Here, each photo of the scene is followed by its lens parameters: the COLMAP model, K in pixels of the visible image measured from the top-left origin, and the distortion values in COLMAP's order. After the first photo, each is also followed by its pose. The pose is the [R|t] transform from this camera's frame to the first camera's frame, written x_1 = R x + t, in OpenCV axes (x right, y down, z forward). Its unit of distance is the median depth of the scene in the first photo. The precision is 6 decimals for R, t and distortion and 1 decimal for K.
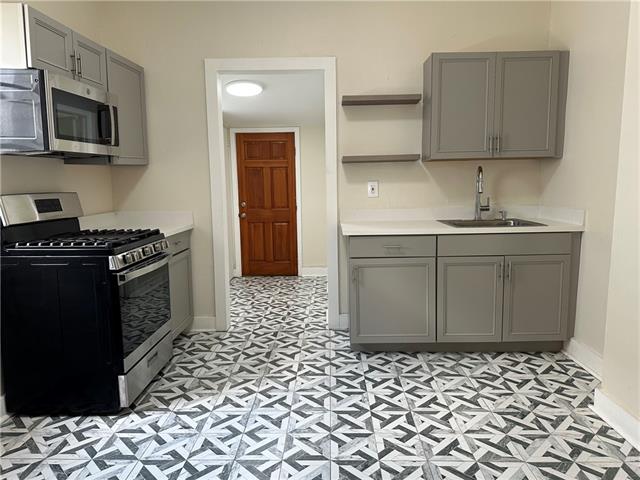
lens RADIAL K [[443.8, 0, 320.0], [0, 443.8, 240.0], [0, 0, 1]] dist [-0.006019, -0.005813]
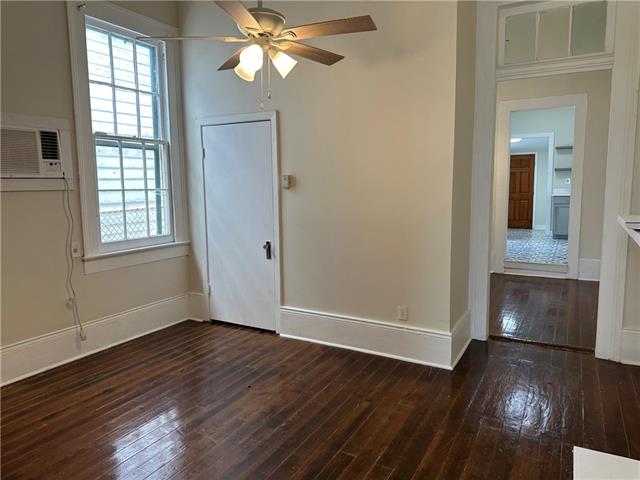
lens RADIAL K [[443.8, 0, 320.0], [0, 443.8, 240.0], [0, 0, 1]] dist [-0.006019, -0.005813]
pose [[0.879290, 0.060049, -0.472487, 0.052215], [-0.063061, 0.997965, 0.009476, 0.172580], [0.472094, 0.021463, 0.881287, -1.129431]]
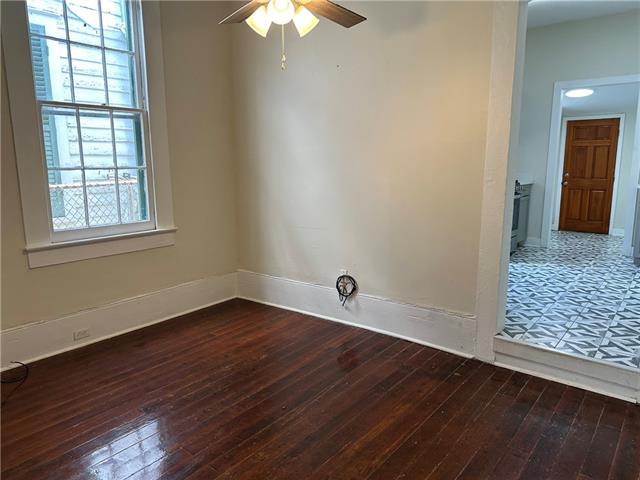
lens RADIAL K [[436.4, 0, 320.0], [0, 436.4, 240.0], [0, 0, 1]] dist [0.003646, -0.003345]
pose [[0.783604, 0.116699, -0.610202, 0.067727], [-0.087883, 0.993144, 0.077079, 0.076121], [0.615014, -0.006773, 0.788487, -0.475408]]
